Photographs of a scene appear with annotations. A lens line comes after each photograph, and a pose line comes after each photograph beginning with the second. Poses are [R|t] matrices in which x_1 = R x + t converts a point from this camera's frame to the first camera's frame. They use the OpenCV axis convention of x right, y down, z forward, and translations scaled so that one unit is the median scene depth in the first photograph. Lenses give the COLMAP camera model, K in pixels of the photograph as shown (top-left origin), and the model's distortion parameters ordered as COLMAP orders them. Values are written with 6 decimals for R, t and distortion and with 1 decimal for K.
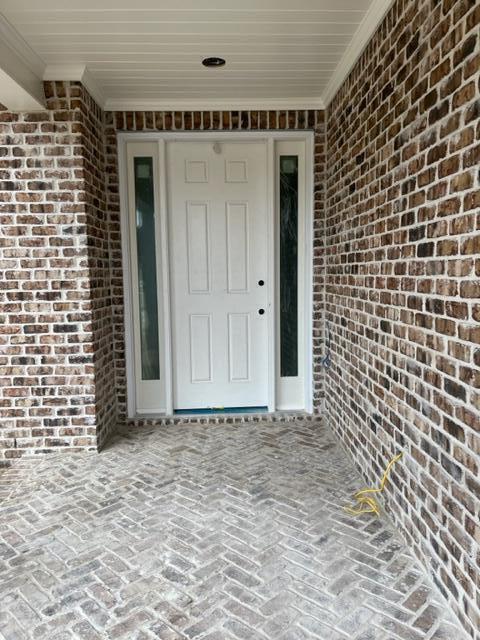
lens RADIAL K [[481.3, 0, 240.0], [0, 481.3, 320.0], [0, 0, 1]] dist [0.068419, -0.003660]
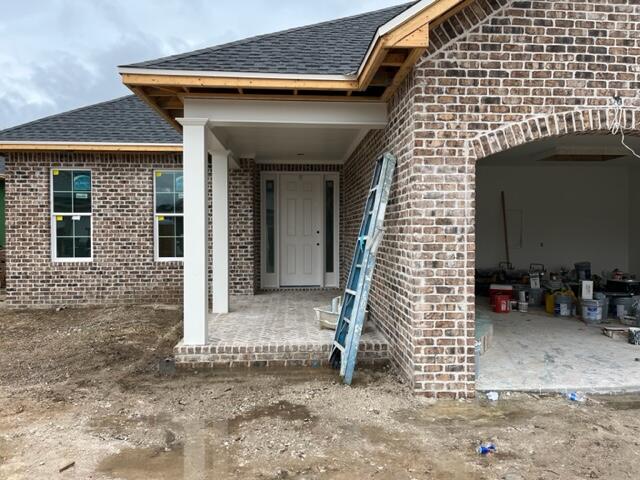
lens RADIAL K [[481.3, 0, 320.0], [0, 481.3, 240.0], [0, 0, 1]] dist [0.068419, -0.003660]
pose [[0.999441, 0.013247, 0.030688, -0.019110], [-0.010573, 0.996266, -0.085692, 0.175690], [-0.031709, 0.085319, 0.995849, -1.447077]]
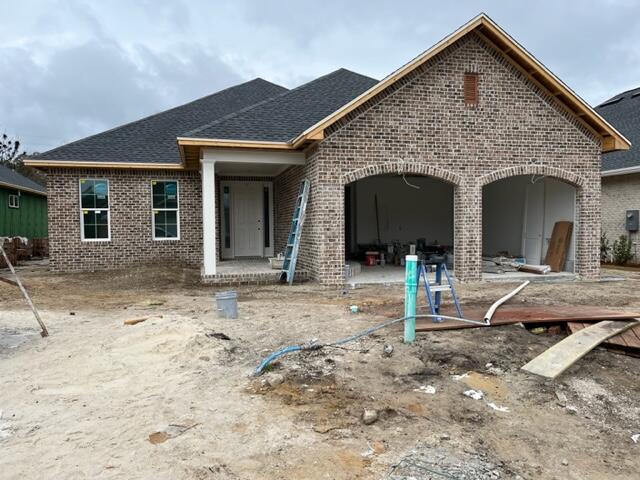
lens RADIAL K [[481.3, 0, 320.0], [0, 481.3, 240.0], [0, 0, 1]] dist [0.068419, -0.003660]
pose [[0.976994, -0.001297, 0.213265, -0.299192], [0.018698, 0.996652, -0.079594, 0.384881], [-0.212448, 0.081751, 0.973747, -2.777097]]
